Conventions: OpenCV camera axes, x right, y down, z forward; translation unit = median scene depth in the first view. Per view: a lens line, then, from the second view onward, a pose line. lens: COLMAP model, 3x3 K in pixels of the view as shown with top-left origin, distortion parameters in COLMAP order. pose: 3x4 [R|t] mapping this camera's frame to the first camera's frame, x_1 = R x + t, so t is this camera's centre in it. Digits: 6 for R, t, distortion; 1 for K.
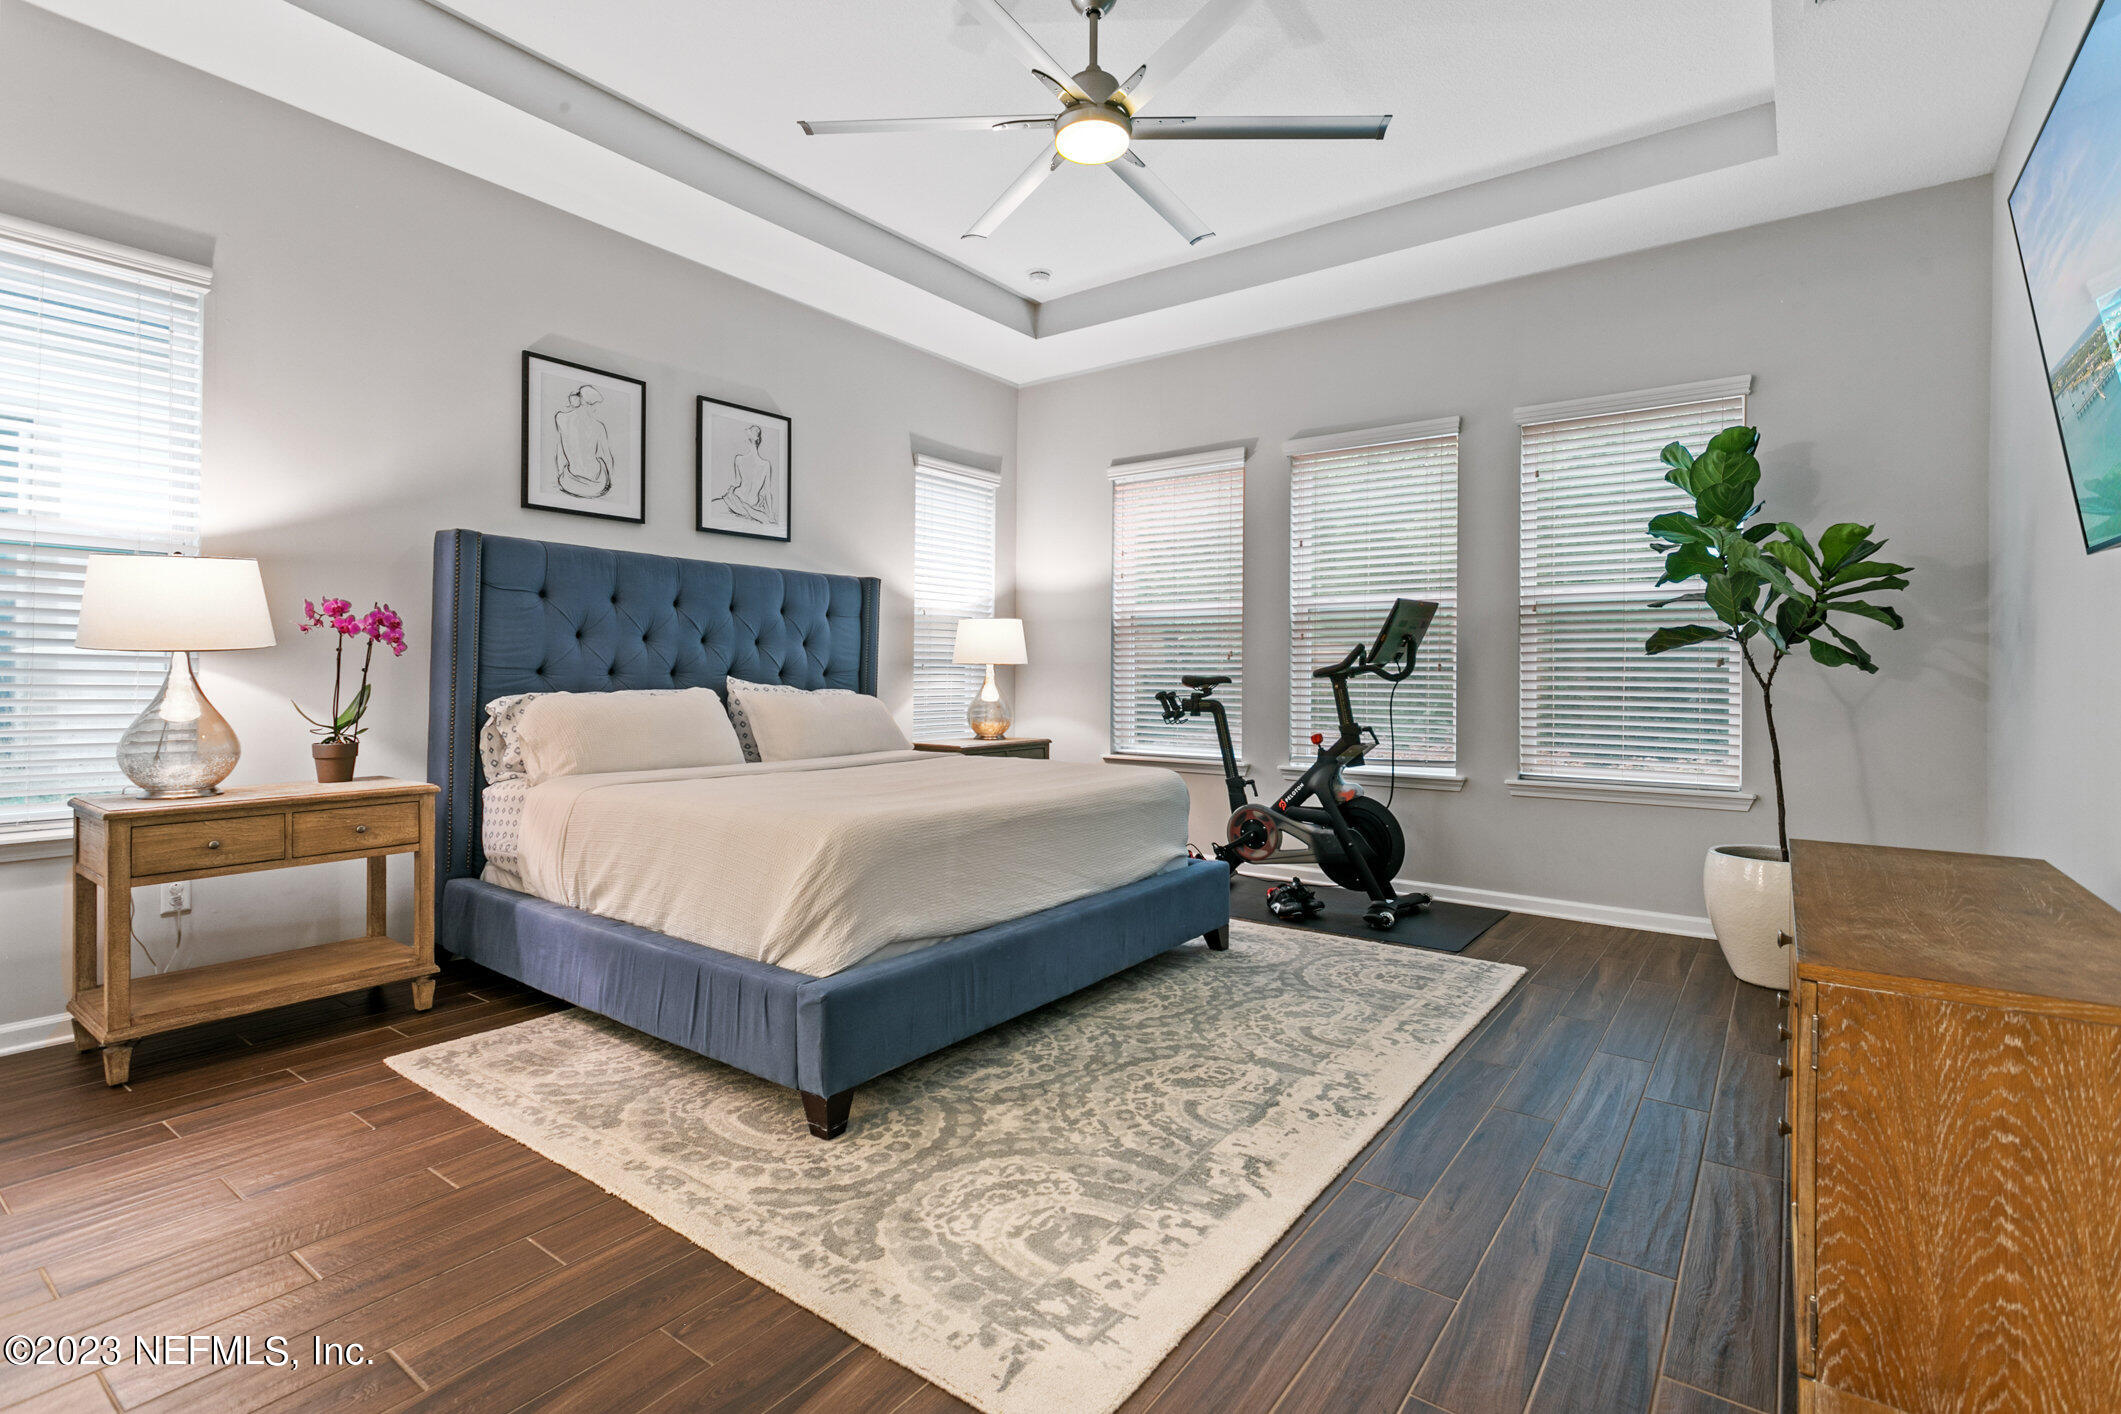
lens RADIAL K [[1007.1, 0, 1060.5], [0, 1007.1, 707.0], [0, 0, 1]] dist [-0.002380, -0.000052]
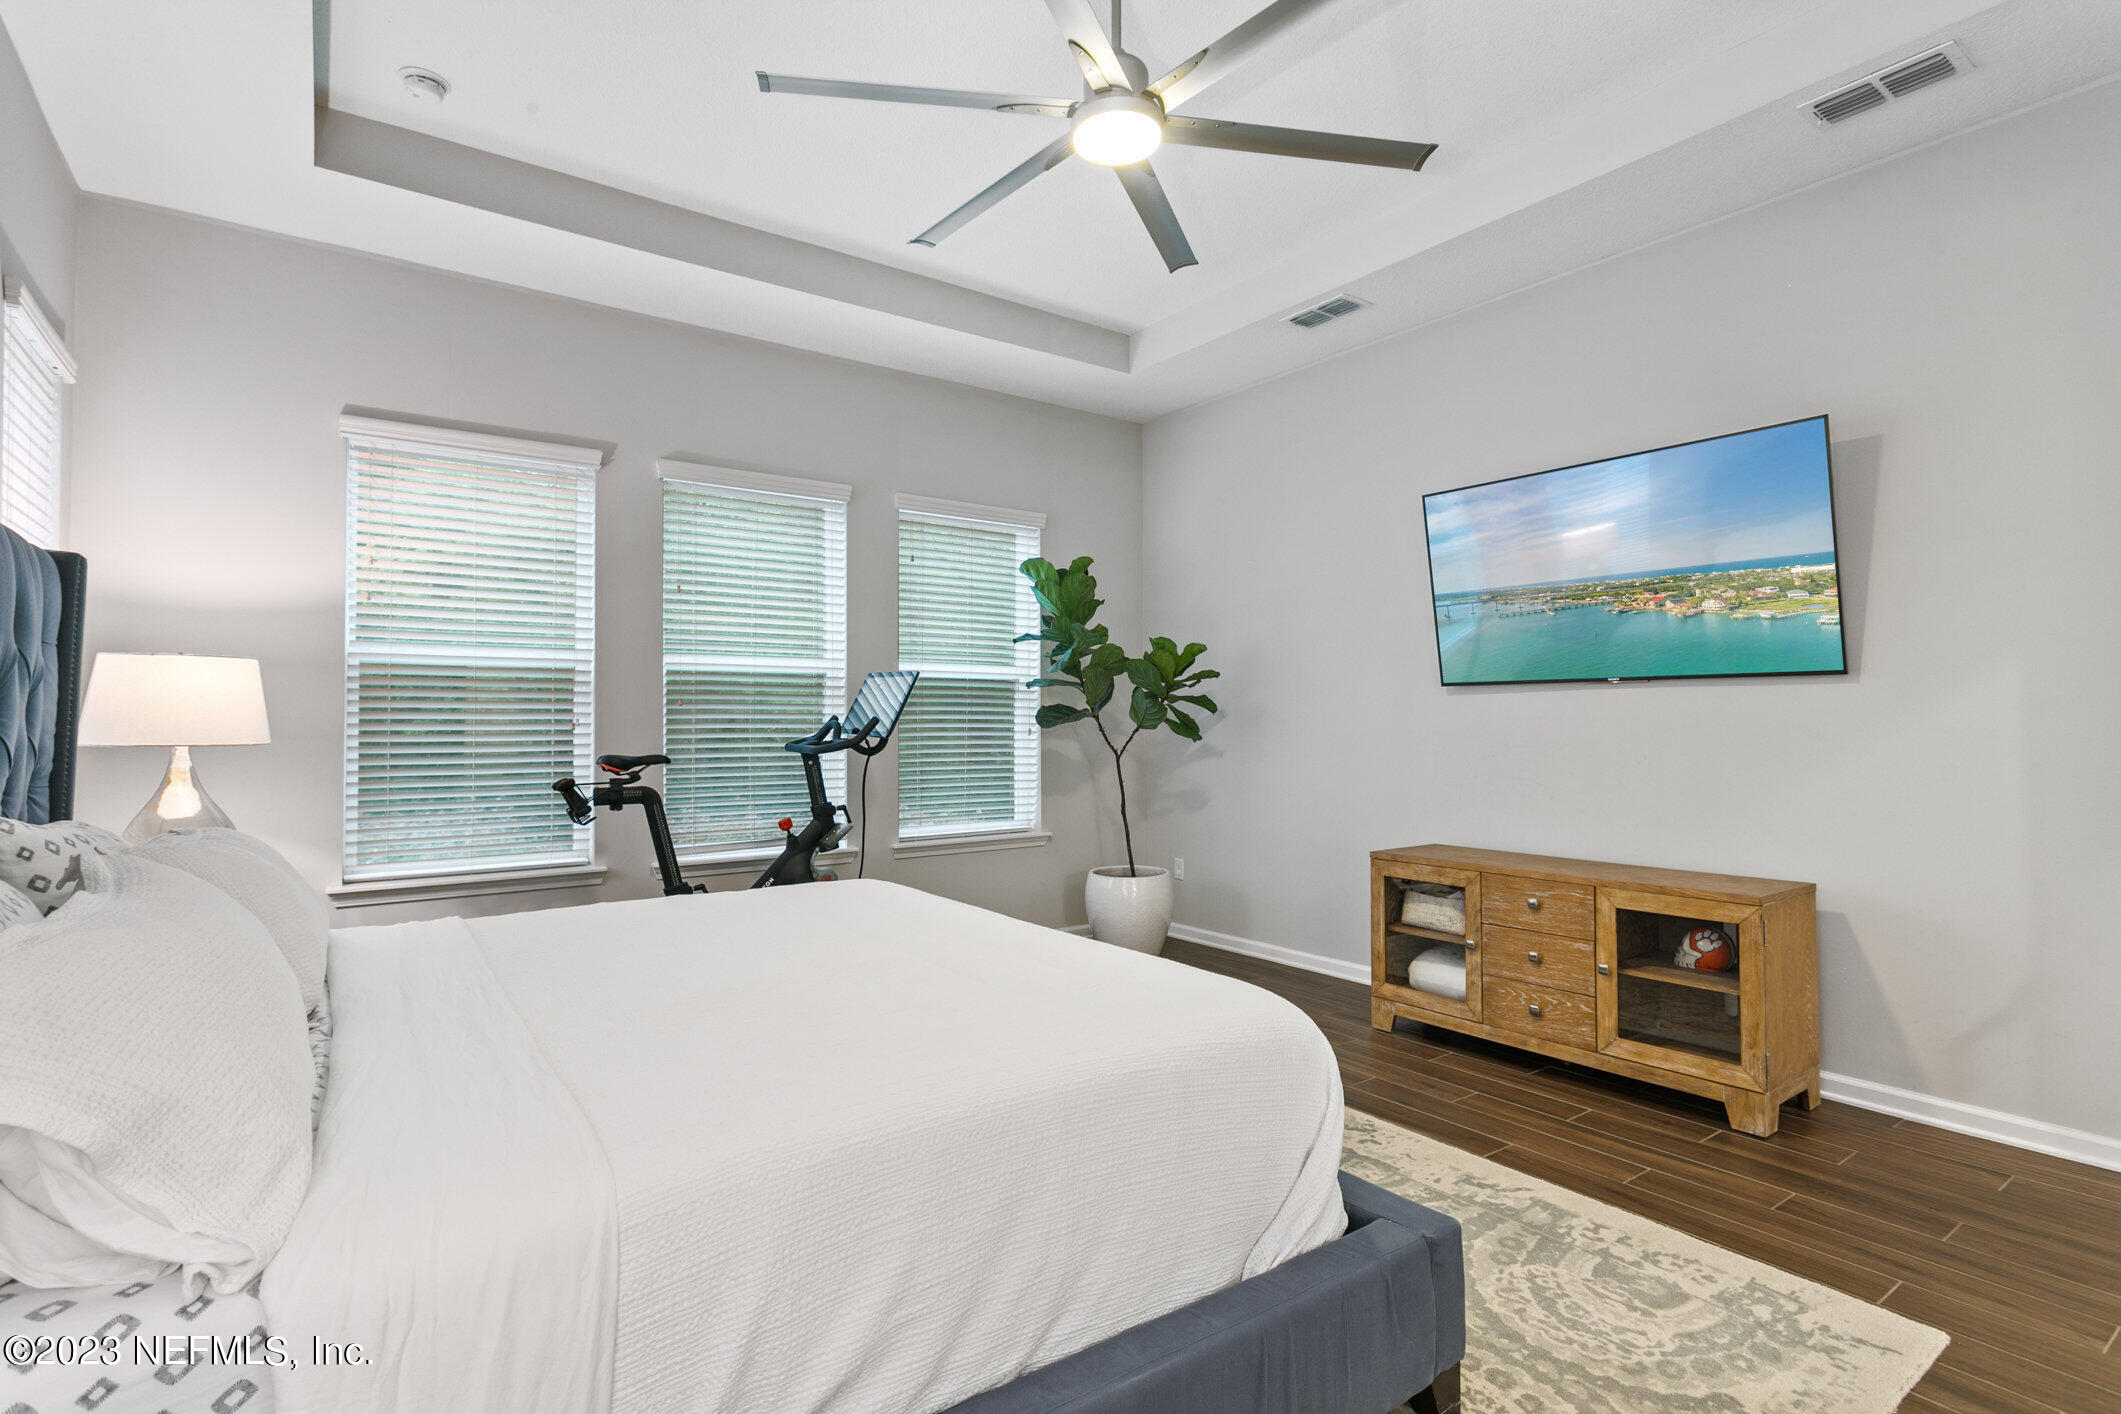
lens RADIAL K [[1005.6, 0, 1075.3], [0, 1005.6, 737.4], [0, 0, 1]] dist [0.000735, 0.000390]
pose [[0.310535, -0.017832, 0.950395, -0.668191], [0.033942, 0.999394, 0.007661, -0.055921], [-0.949956, 0.029879, 0.310952, 0.672318]]
